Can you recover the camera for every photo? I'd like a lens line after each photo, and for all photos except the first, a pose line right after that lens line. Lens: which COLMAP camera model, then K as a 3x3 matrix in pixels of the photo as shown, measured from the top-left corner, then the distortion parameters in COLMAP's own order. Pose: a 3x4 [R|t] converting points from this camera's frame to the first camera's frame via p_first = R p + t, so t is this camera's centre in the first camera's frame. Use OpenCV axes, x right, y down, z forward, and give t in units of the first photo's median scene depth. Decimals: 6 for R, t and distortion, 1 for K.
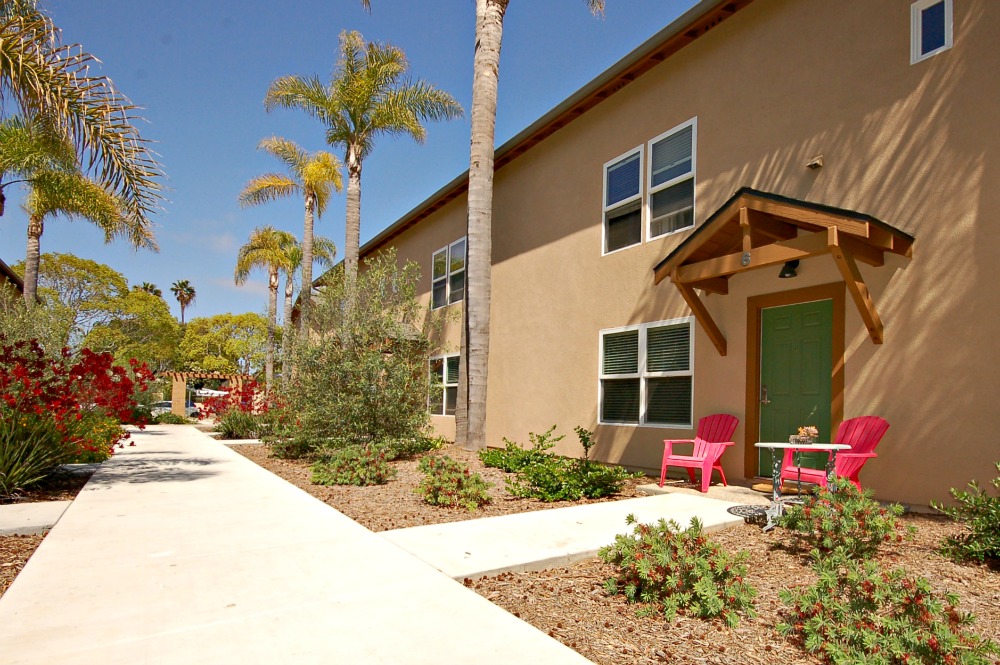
lens RADIAL K [[530.4, 0, 563.9], [0, 530.4, 391.5], [0, 0, 1]] dist [-0.000831, -0.002348]
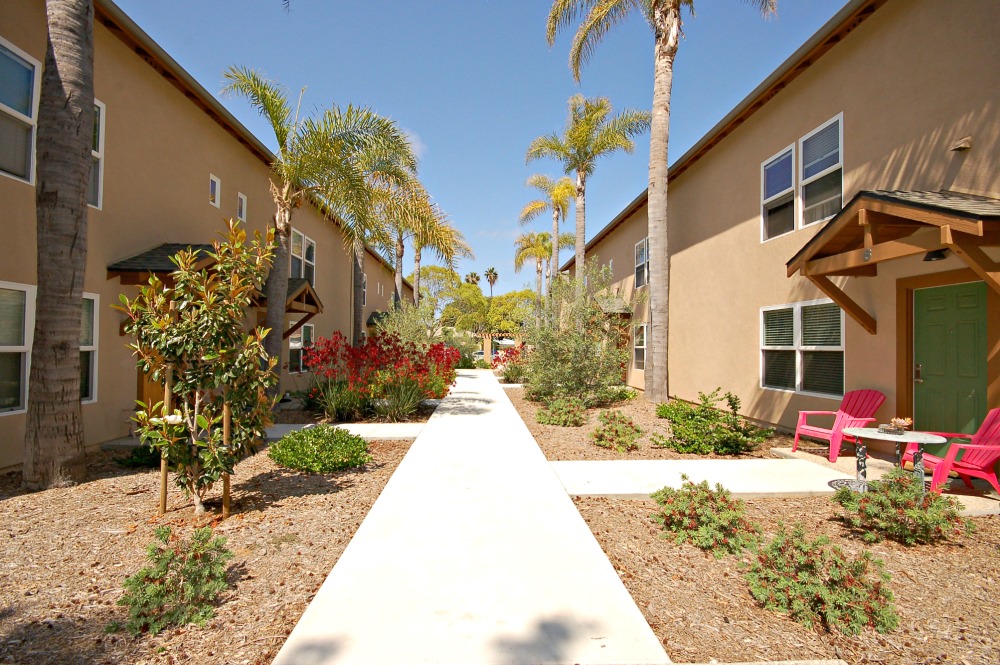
lens RADIAL K [[430.0, 0, 500.0], [0, 430.0, 332.5], [0, 0, 1]] dist [-0.000573, -0.004142]
pose [[0.822986, -0.031368, -0.567195, 0.142196], [0.022295, 0.999489, -0.022925, -0.055629], [0.567624, 0.006221, 0.823264, -0.110821]]
